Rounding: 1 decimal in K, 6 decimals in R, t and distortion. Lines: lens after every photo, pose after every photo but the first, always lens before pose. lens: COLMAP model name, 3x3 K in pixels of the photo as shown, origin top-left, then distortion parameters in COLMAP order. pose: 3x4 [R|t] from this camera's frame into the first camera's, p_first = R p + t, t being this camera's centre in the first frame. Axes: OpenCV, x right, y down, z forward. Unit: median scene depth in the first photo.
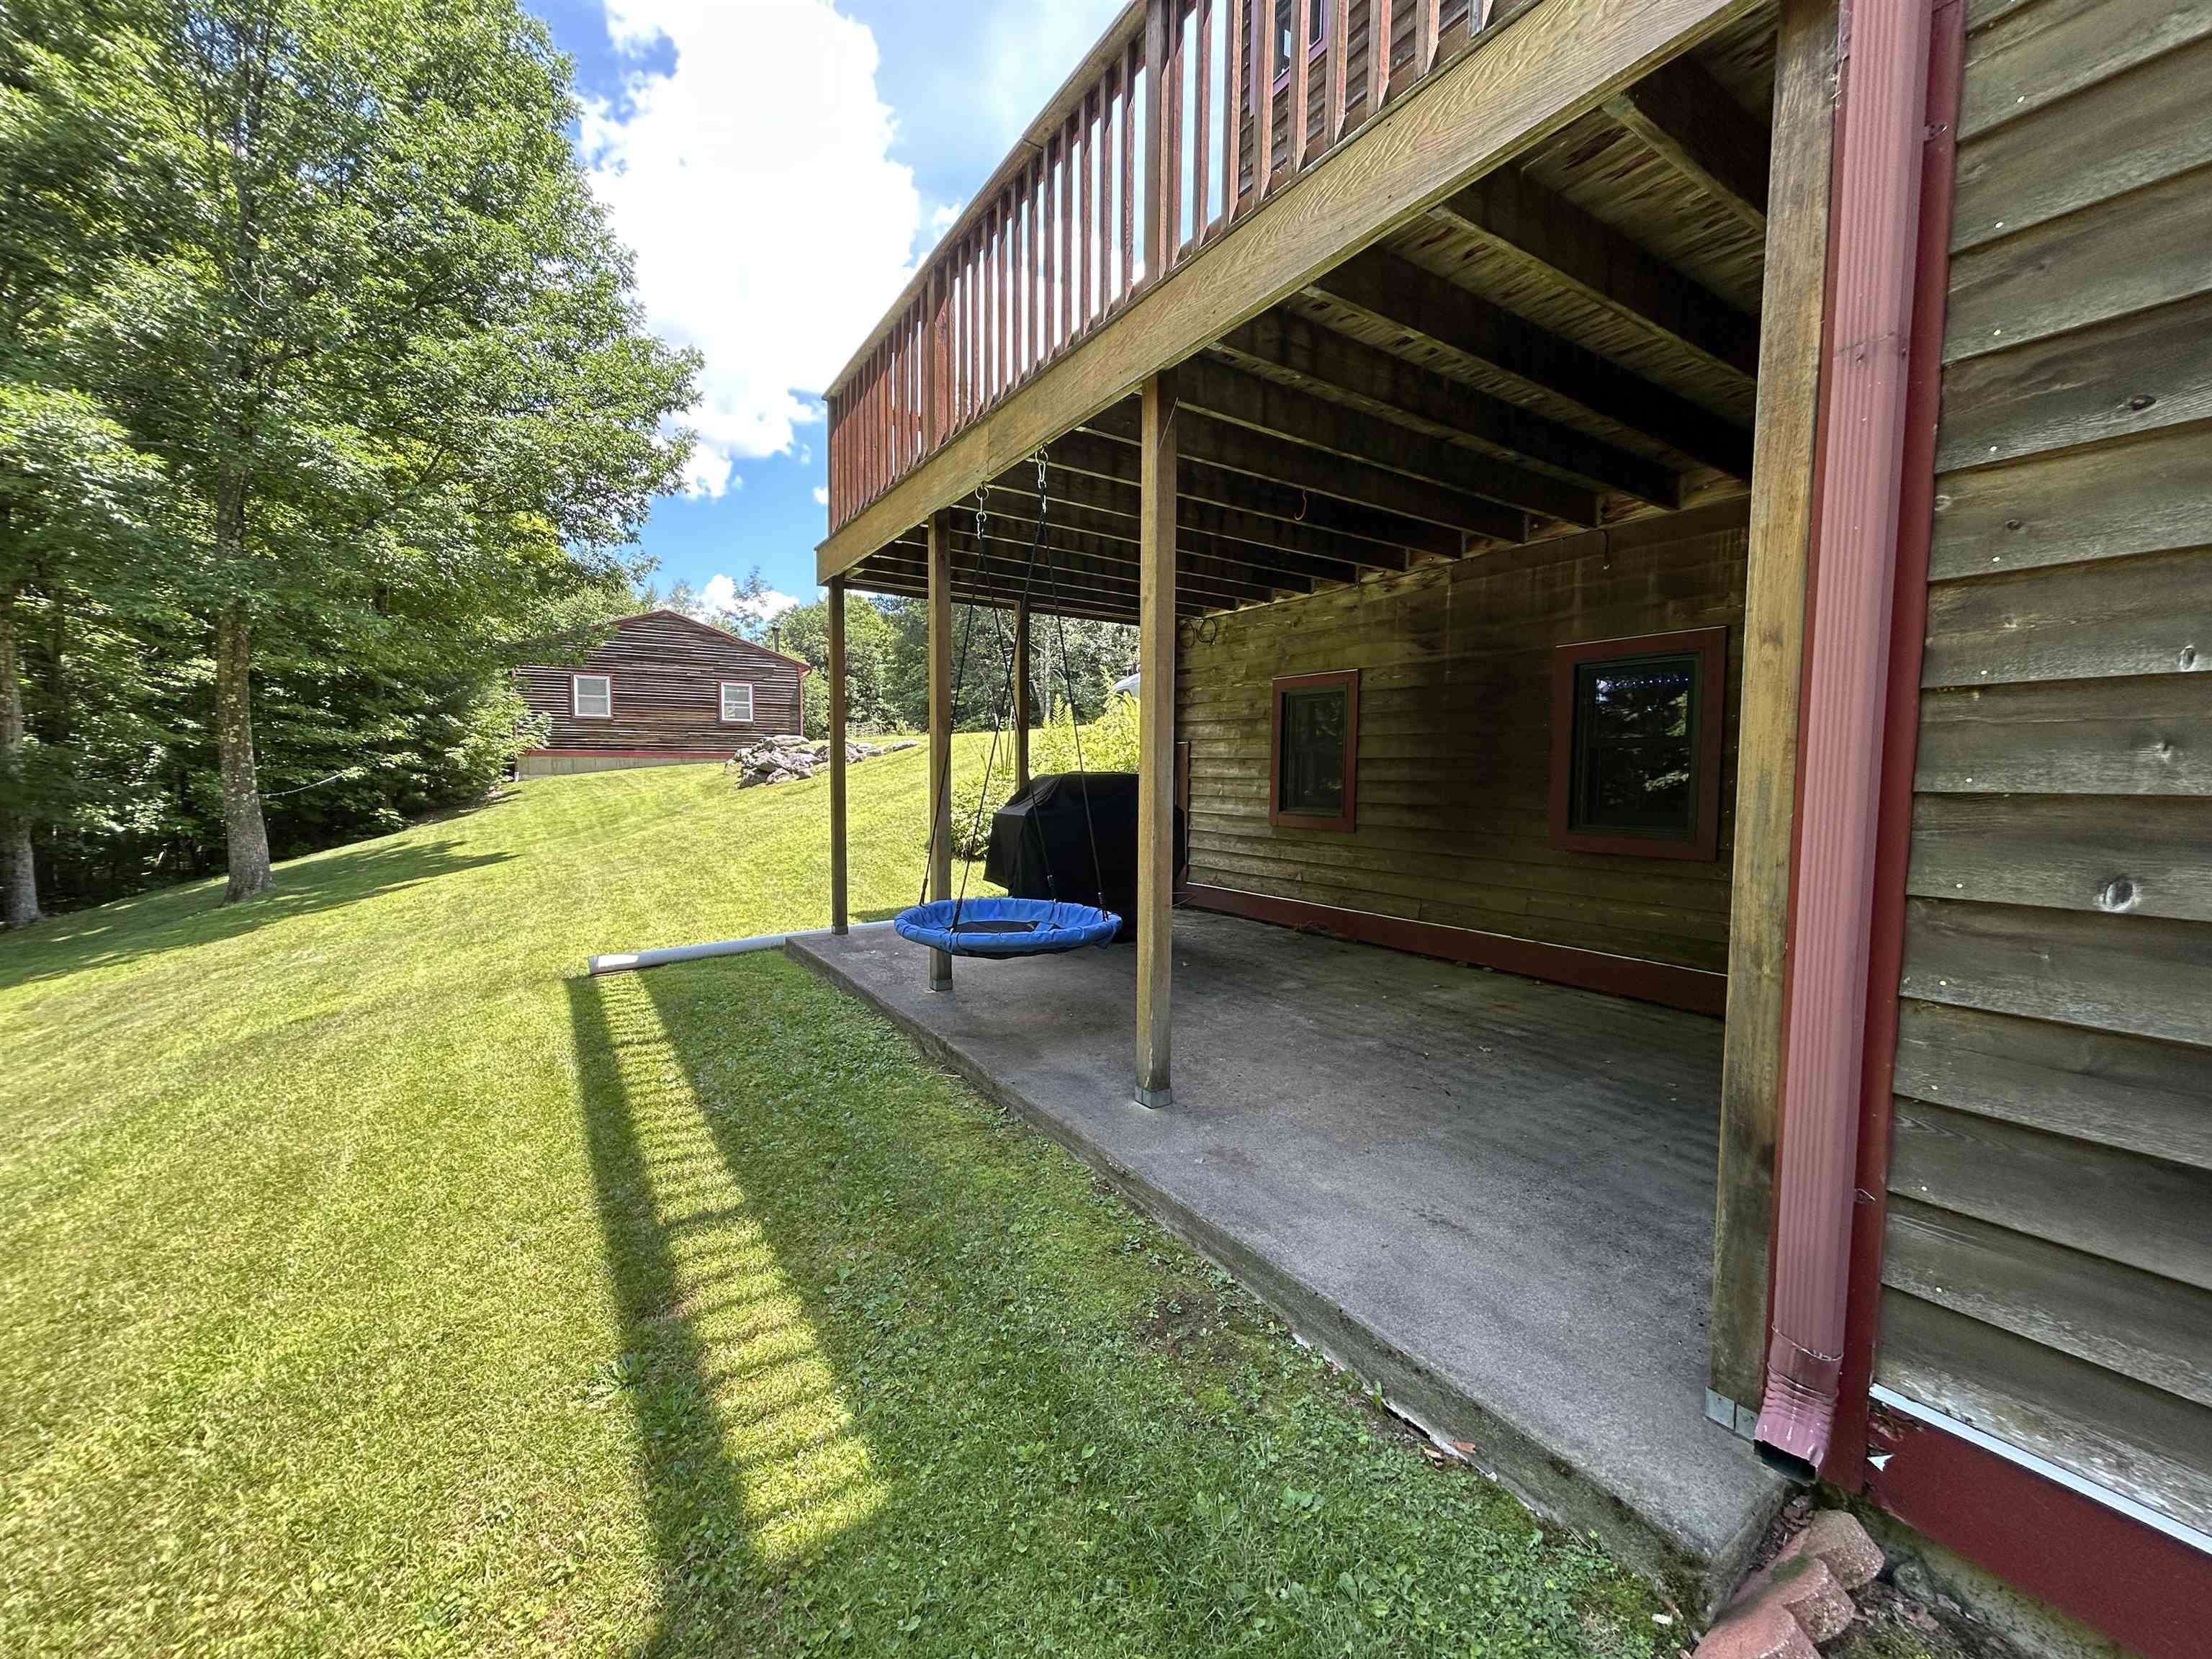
lens RADIAL K [[886.3, 0, 1112.7], [0, 886.3, 827.5], [0, 0, 1]] dist [0.002302, 0.000149]
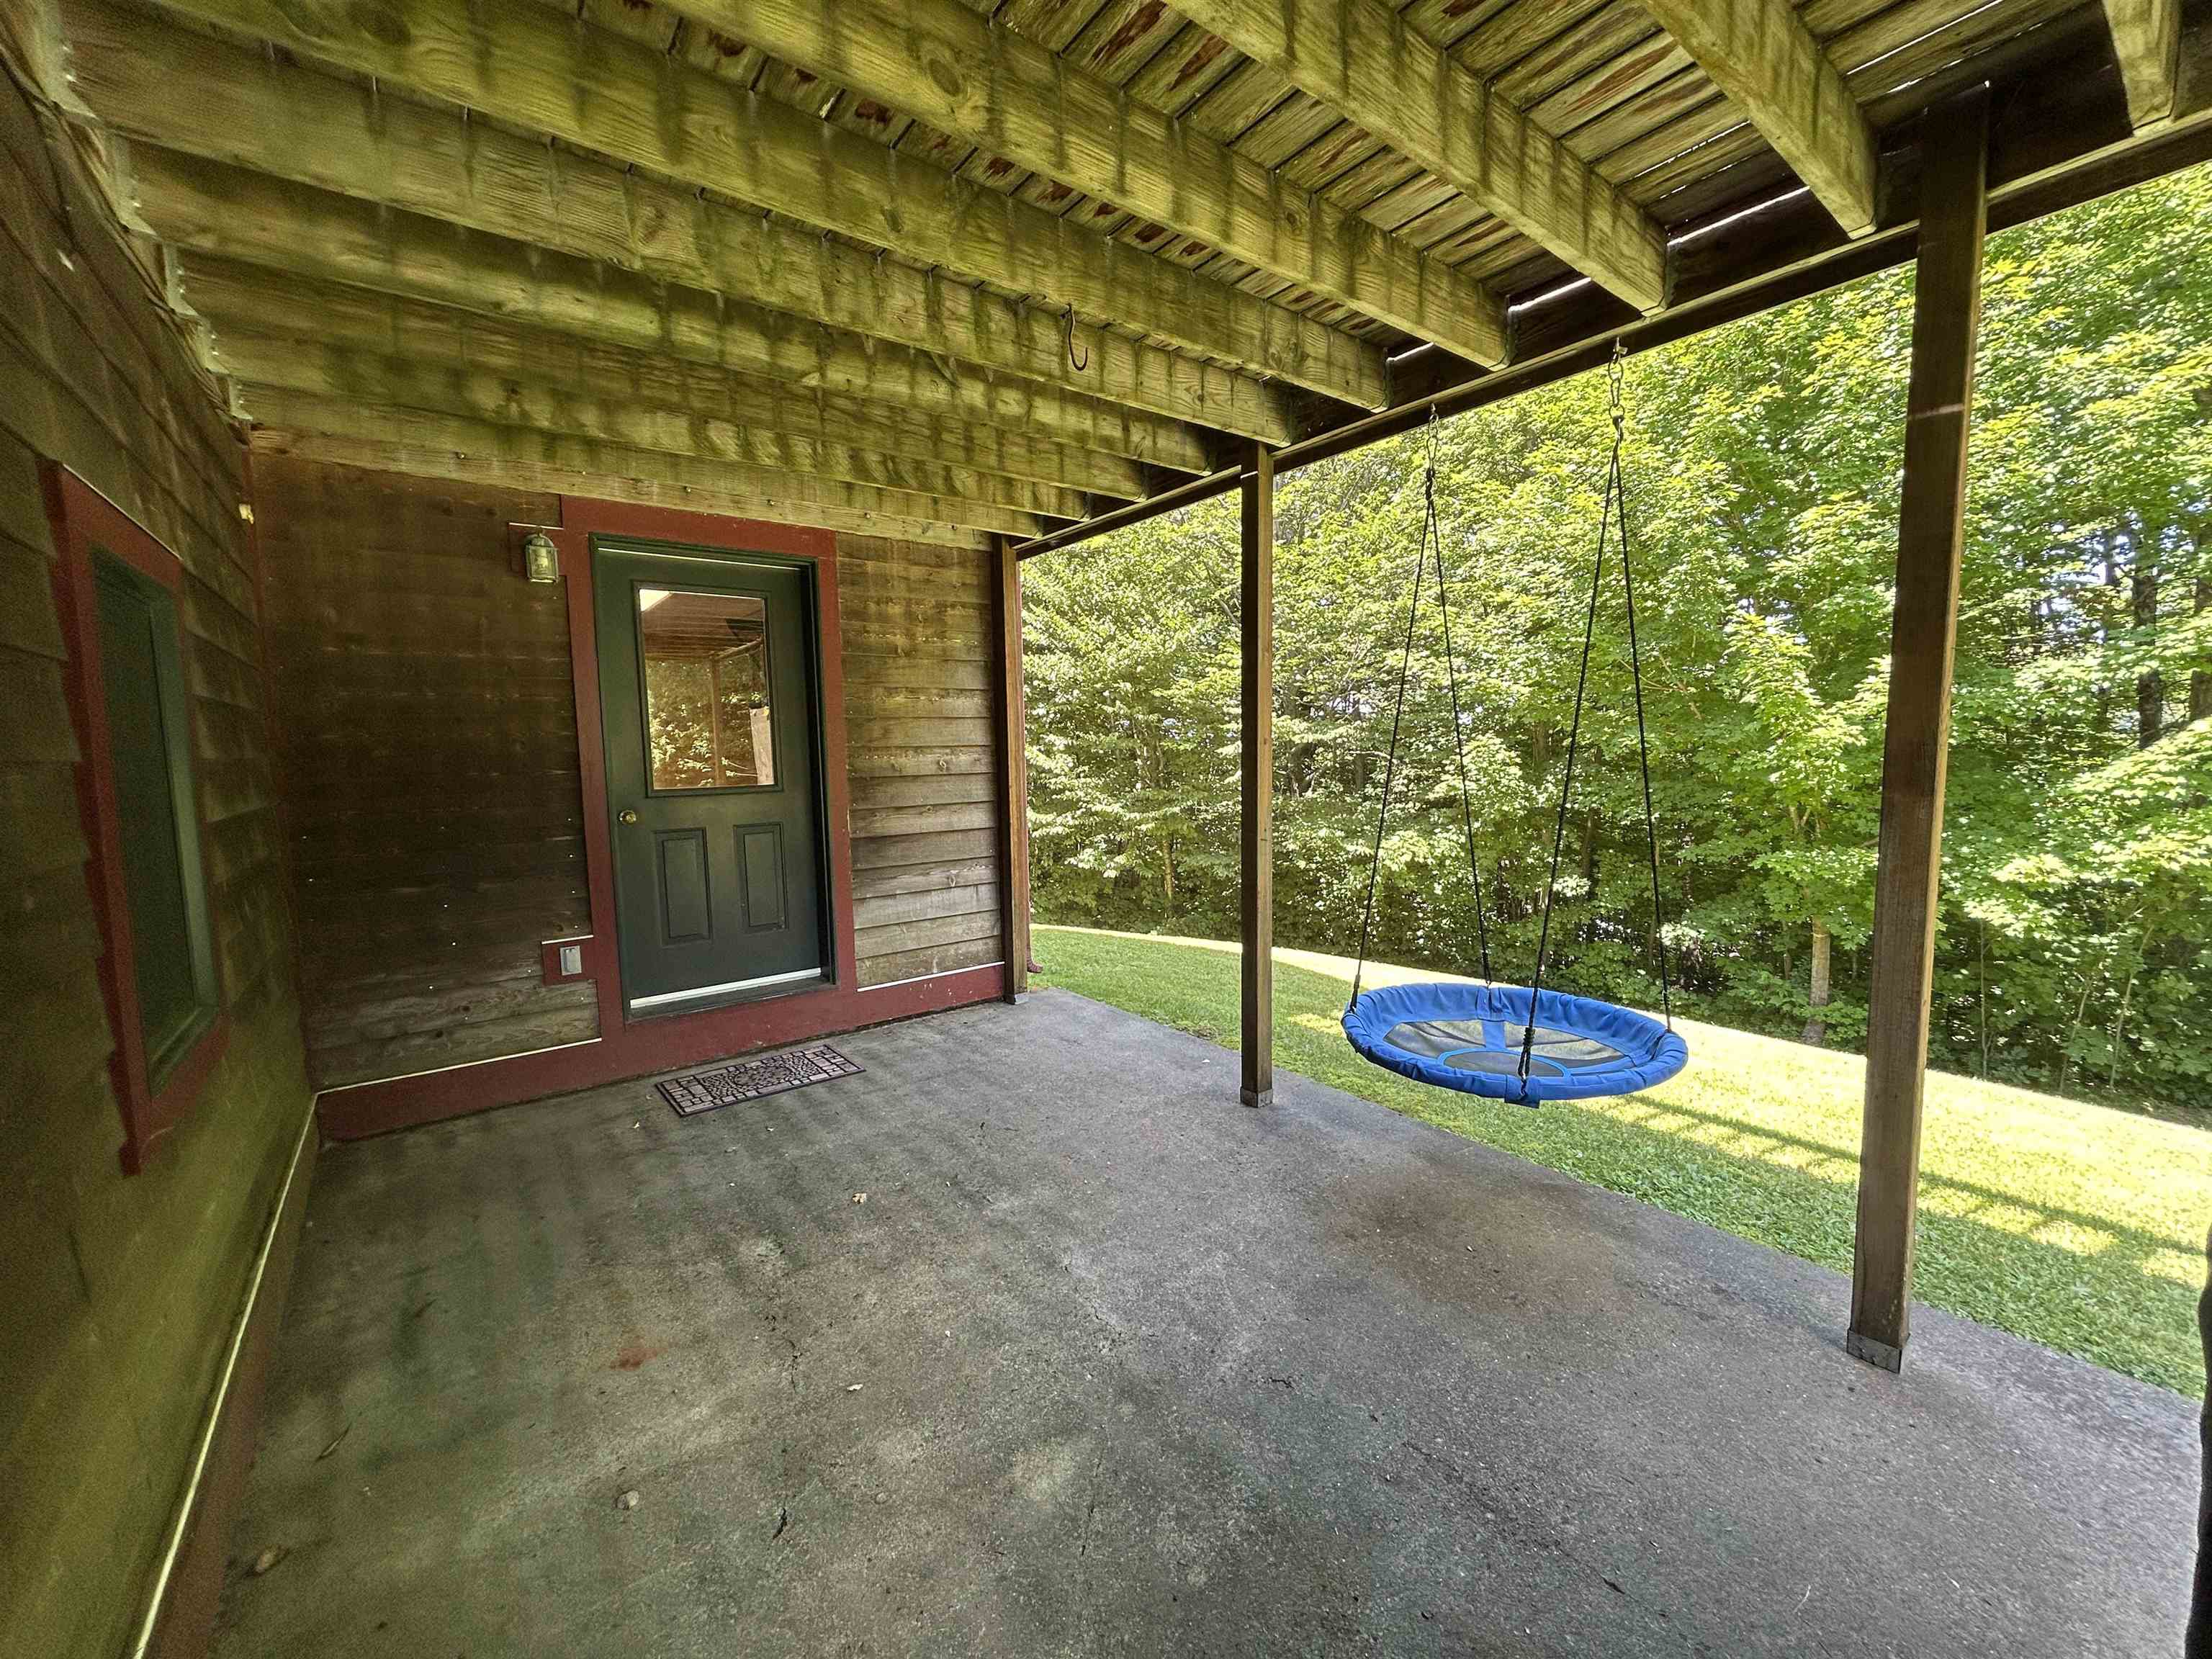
lens RADIAL K [[886.3, 0, 1109.7], [0, 886.3, 826.8], [0, 0, 1]] dist [0.002302, 0.000149]
pose [[-0.997464, 0.015960, -0.069358, 0.231350], [0.004631, 0.987020, 0.160531, -0.164167], [0.071020, 0.159803, -0.984591, 1.543844]]
